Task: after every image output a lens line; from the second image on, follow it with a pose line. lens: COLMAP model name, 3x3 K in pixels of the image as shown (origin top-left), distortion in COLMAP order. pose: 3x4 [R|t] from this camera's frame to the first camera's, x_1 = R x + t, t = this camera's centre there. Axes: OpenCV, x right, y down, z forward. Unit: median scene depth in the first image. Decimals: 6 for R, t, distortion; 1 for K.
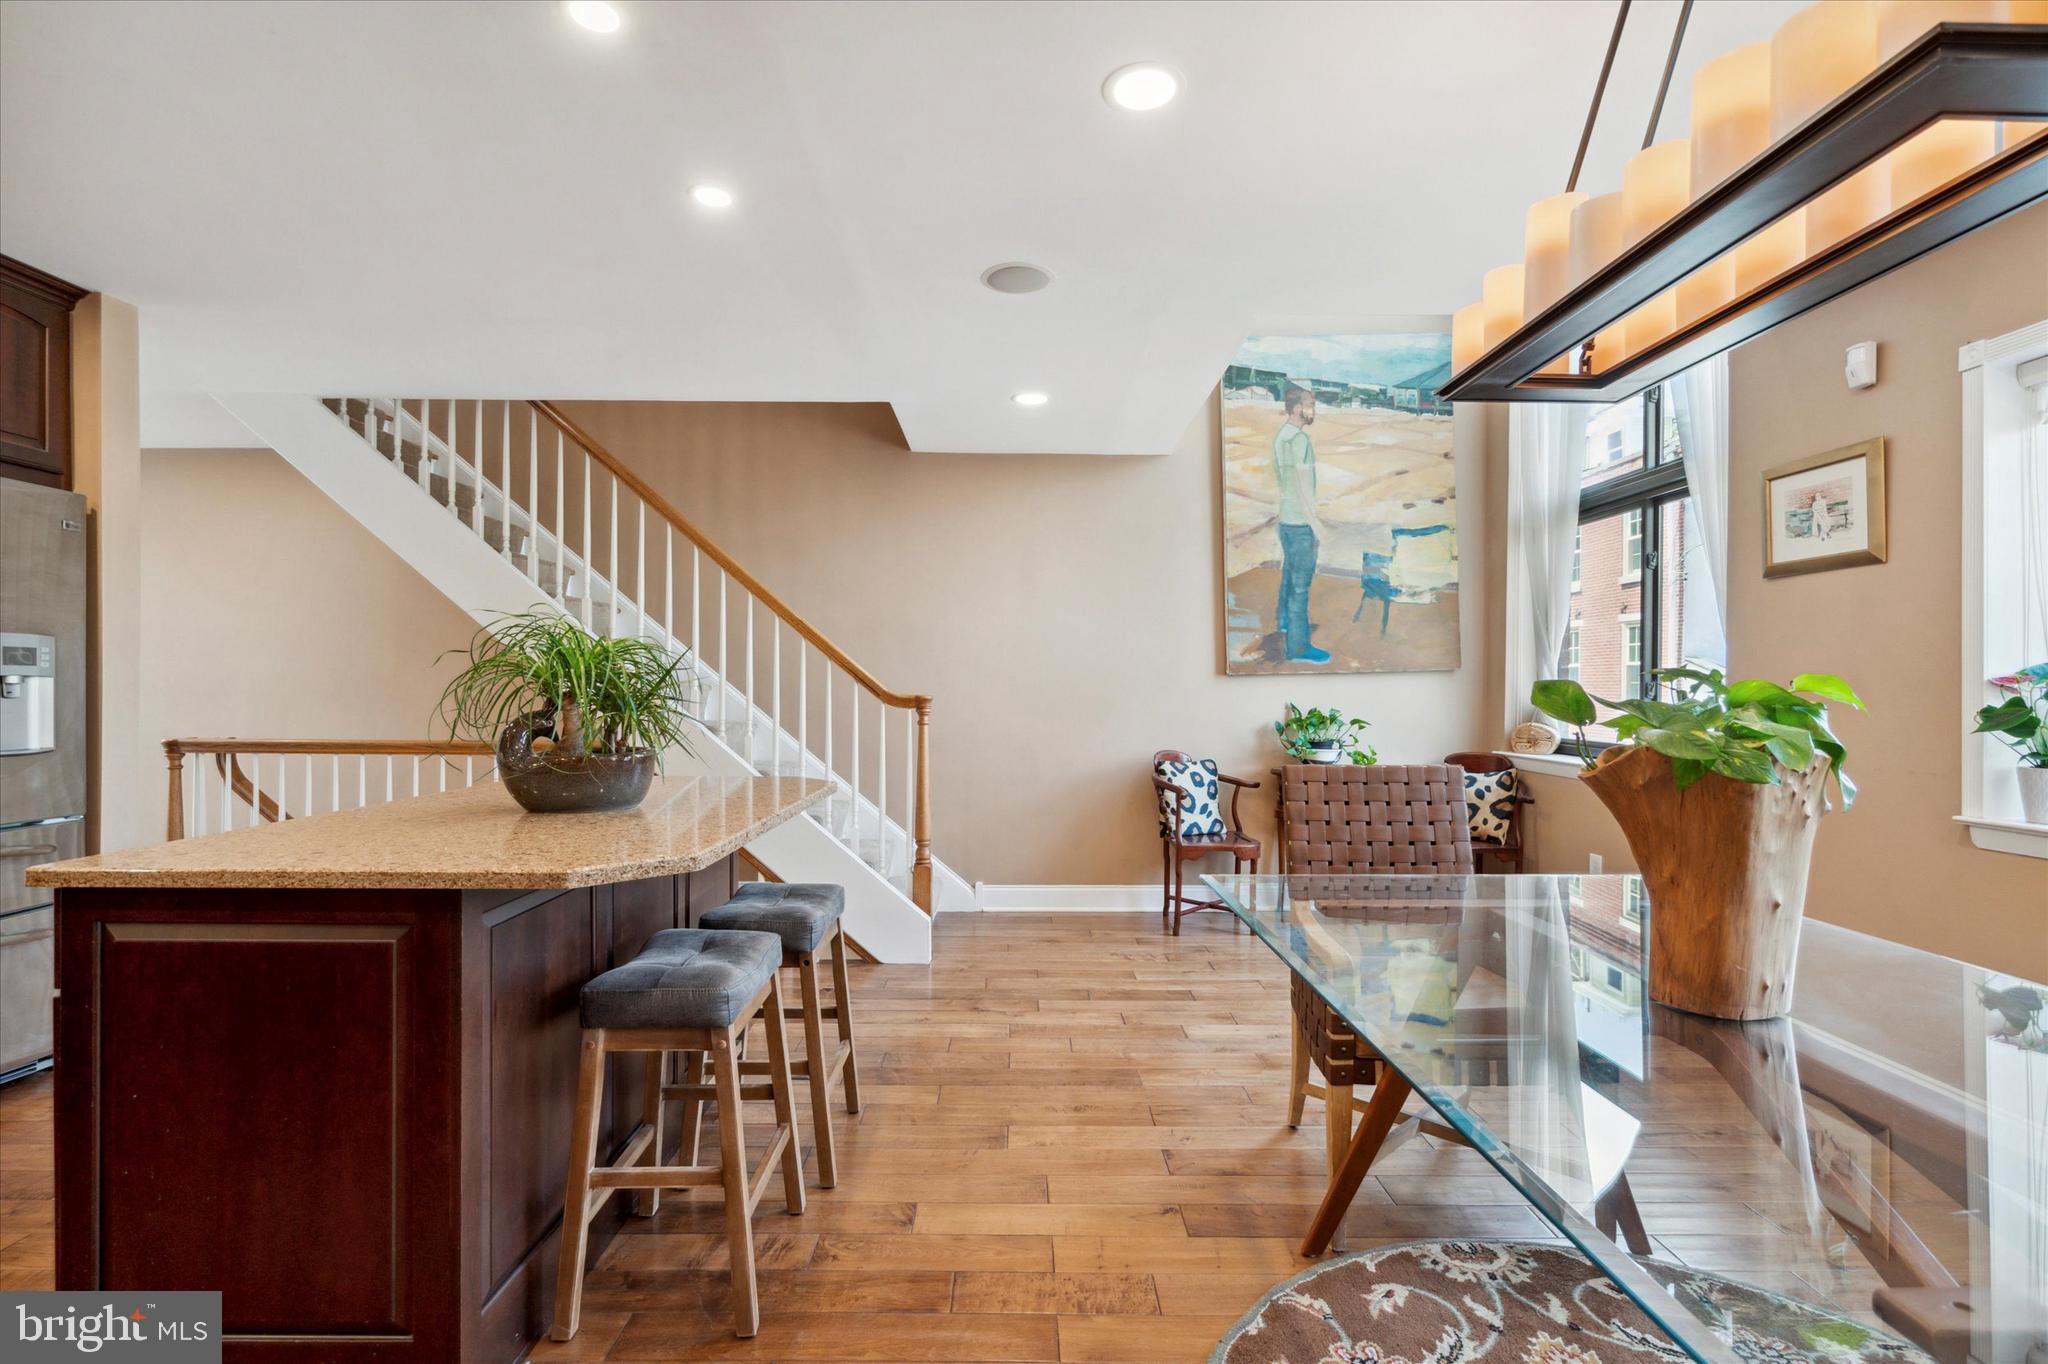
lens RADIAL K [[936.8, 0, 1016.4], [0, 936.8, 688.5], [0, 0, 1]] dist [-0.002636, -0.000162]
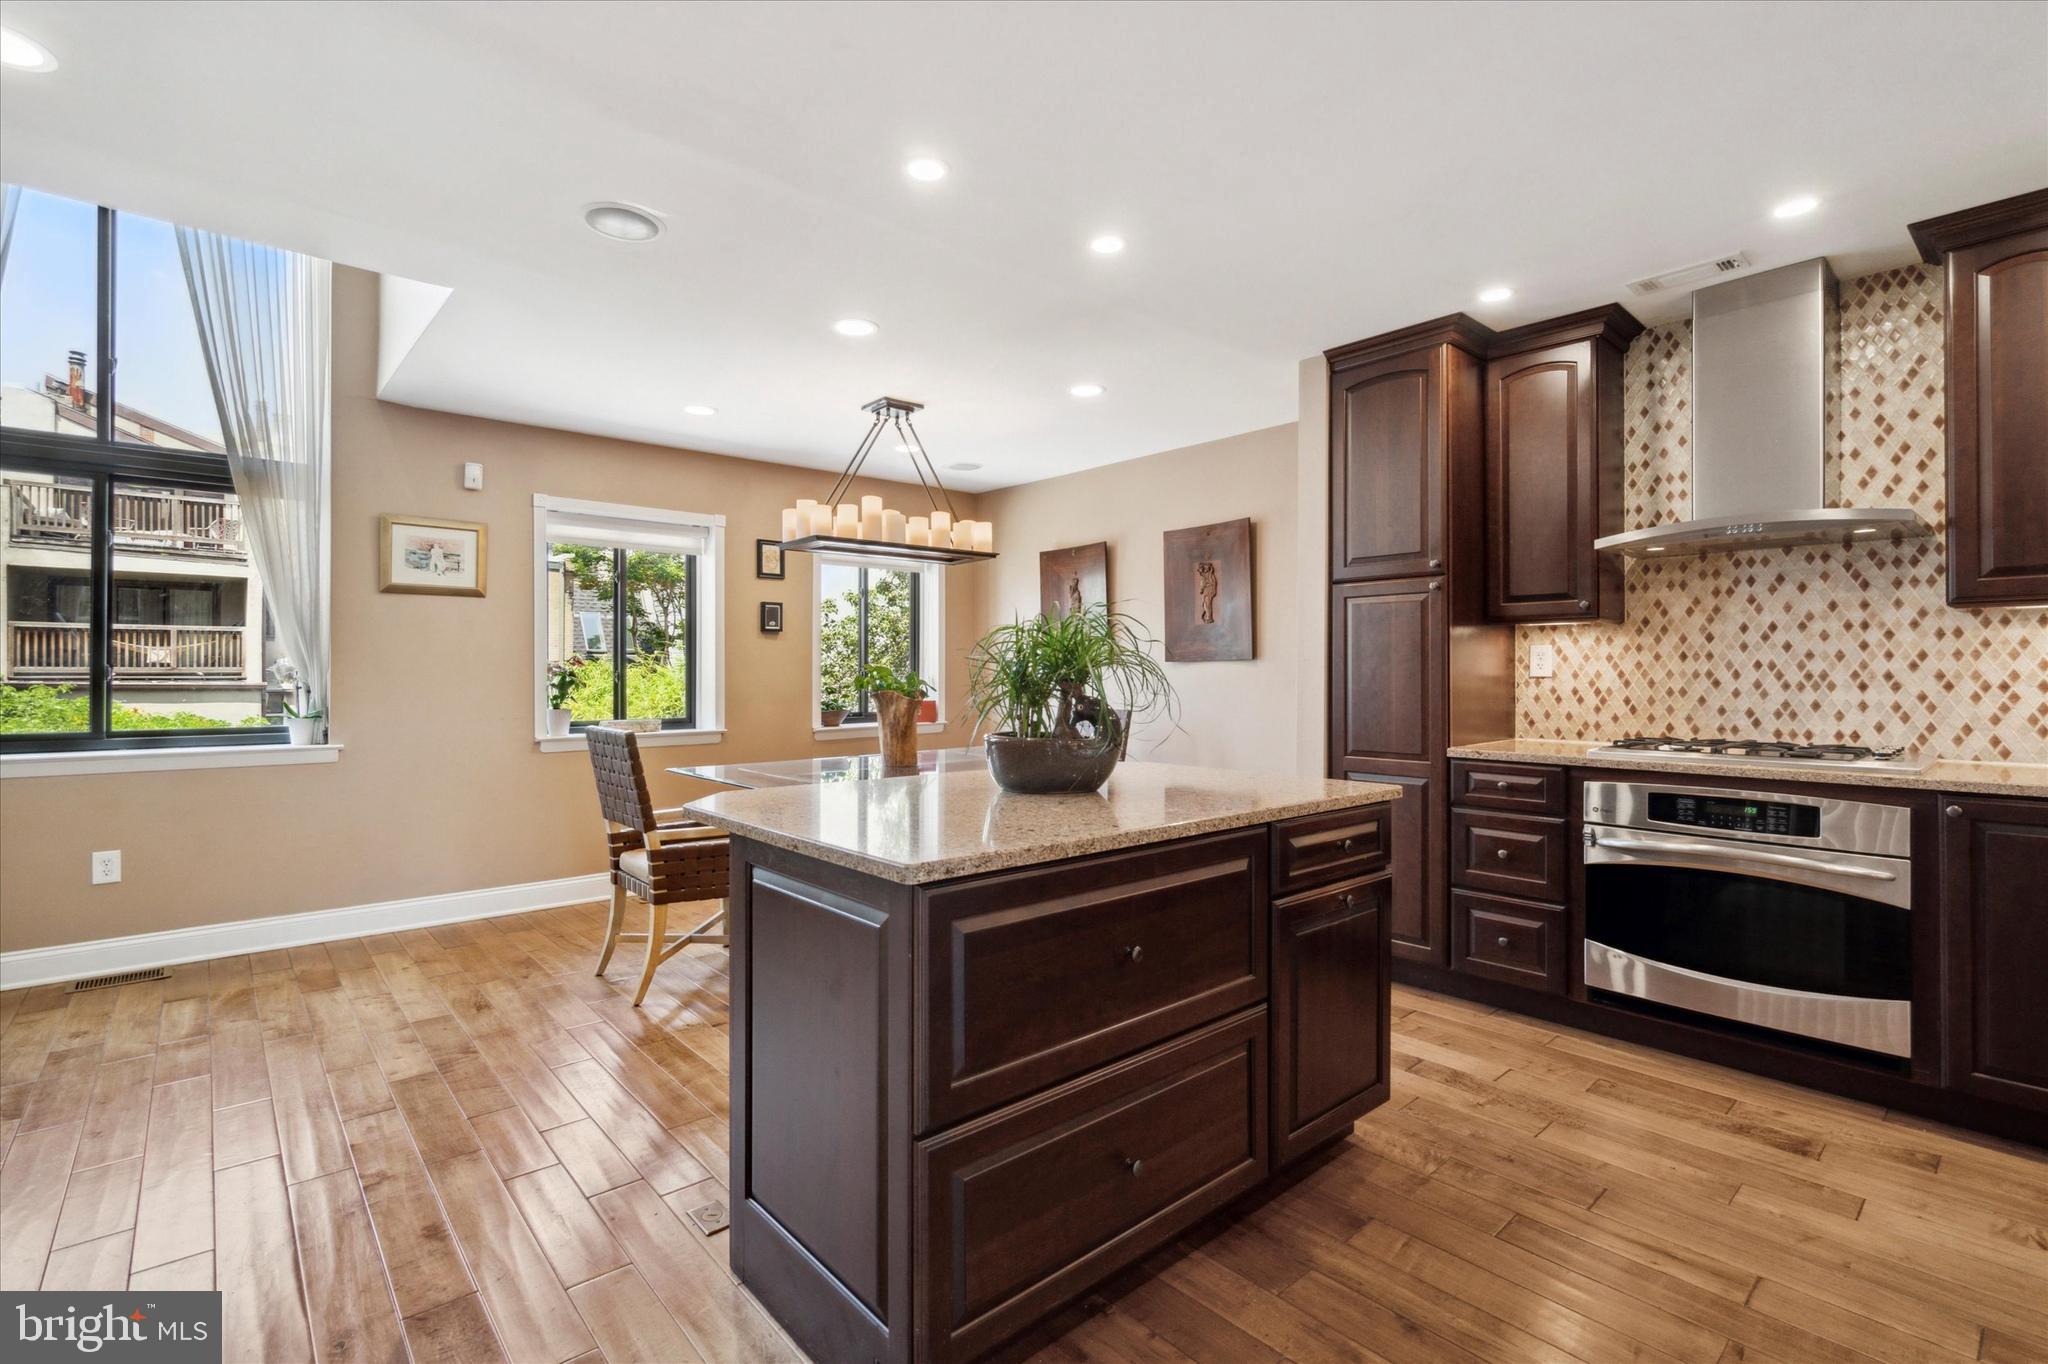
lens RADIAL K [[932.3, 0, 1014.5], [0, 932.3, 666.9], [0, 0, 1]] dist [-0.000337, 0.001211]
pose [[-0.656851, 0.000745, 0.754020, -0.918076], [-0.002119, 0.999994, -0.002835, -0.004885], [-0.754018, -0.003460, -0.656845, 1.285566]]
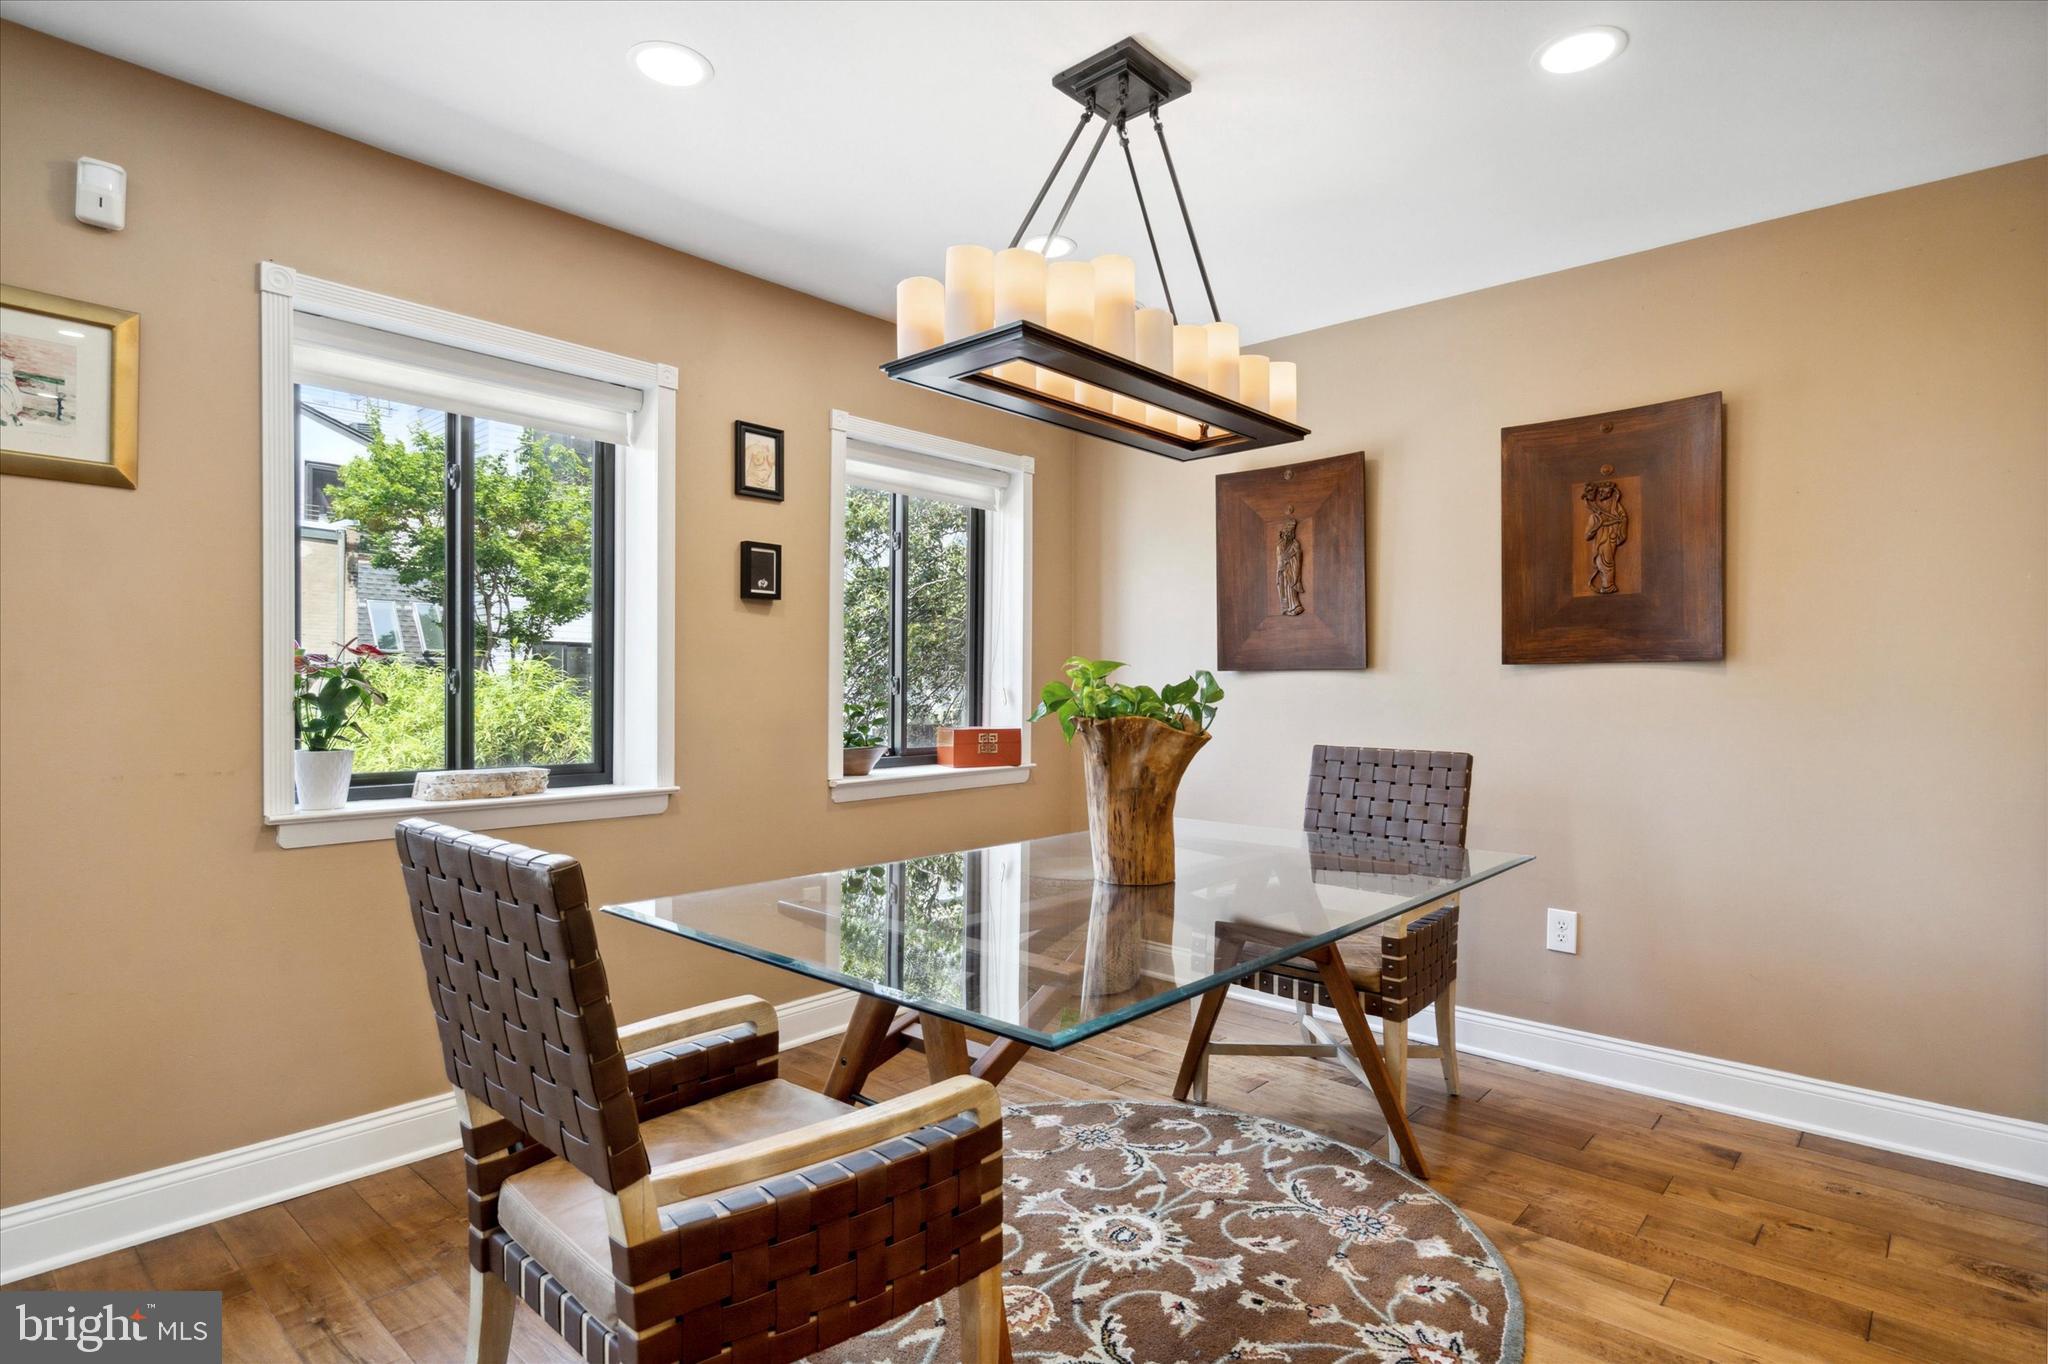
lens RADIAL K [[1054.1, 0, 1022.2], [0, 1054.1, 692.5], [0, 0, 1]] dist [0.002437, 0.001479]
pose [[-0.742284, -0.014219, 0.669934, -0.119792], [-0.011953, 0.999897, 0.007977, 0.006871], [-0.669978, -0.002087, -0.742378, 1.060678]]
